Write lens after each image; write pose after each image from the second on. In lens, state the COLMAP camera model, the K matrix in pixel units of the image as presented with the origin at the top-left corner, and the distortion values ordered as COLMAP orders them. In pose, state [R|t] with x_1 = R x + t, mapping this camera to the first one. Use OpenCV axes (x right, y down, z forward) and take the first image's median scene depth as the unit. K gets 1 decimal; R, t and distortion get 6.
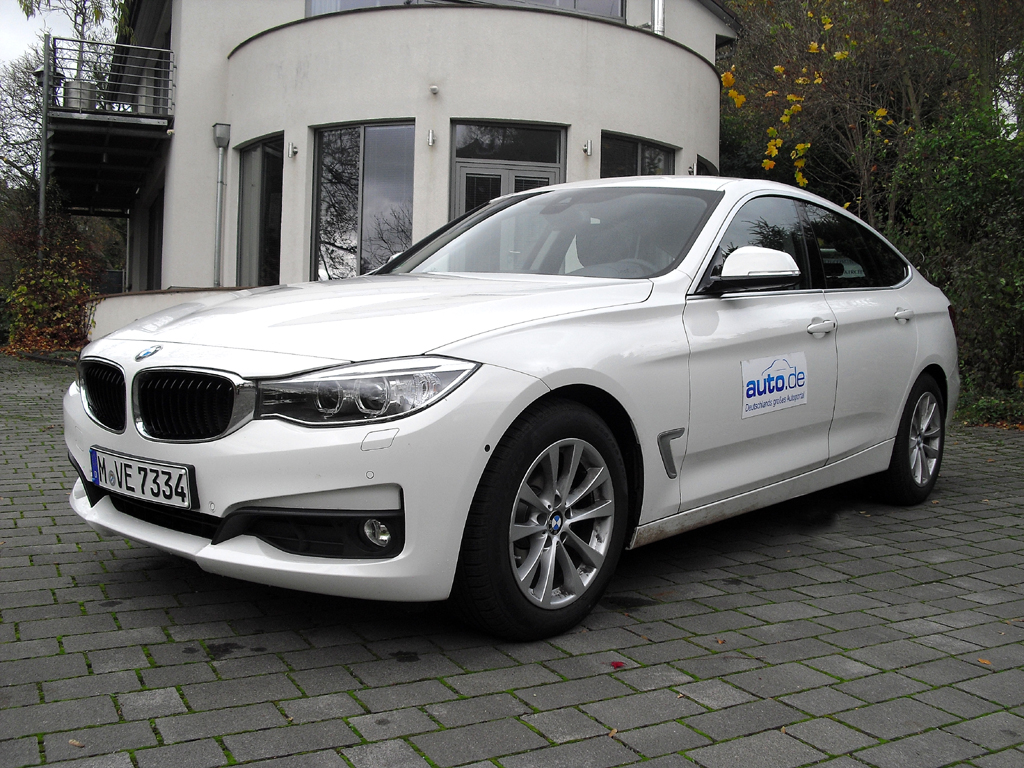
lens RADIAL K [[1084.3, 0, 513.2], [0, 1084.3, 383.2], [0, 0, 1]] dist [-0.118573, 0.000000]
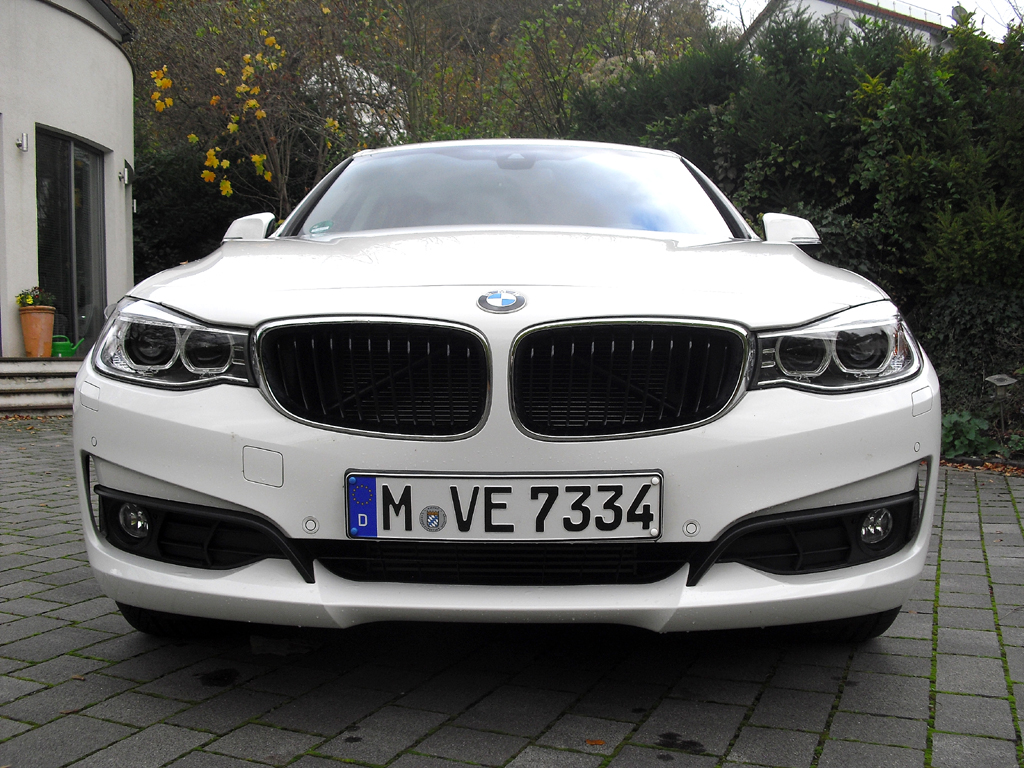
lens RADIAL K [[1084.3, 0, 512.4], [0, 1084.3, 386.1], [0, 0, 1]] dist [-0.118573, 0.000000]
pose [[0.764408, -0.044993, 0.643161, -0.773413], [0.065122, 0.997848, -0.007593, 0.025559], [-0.641436, 0.047688, 0.765693, 0.550886]]
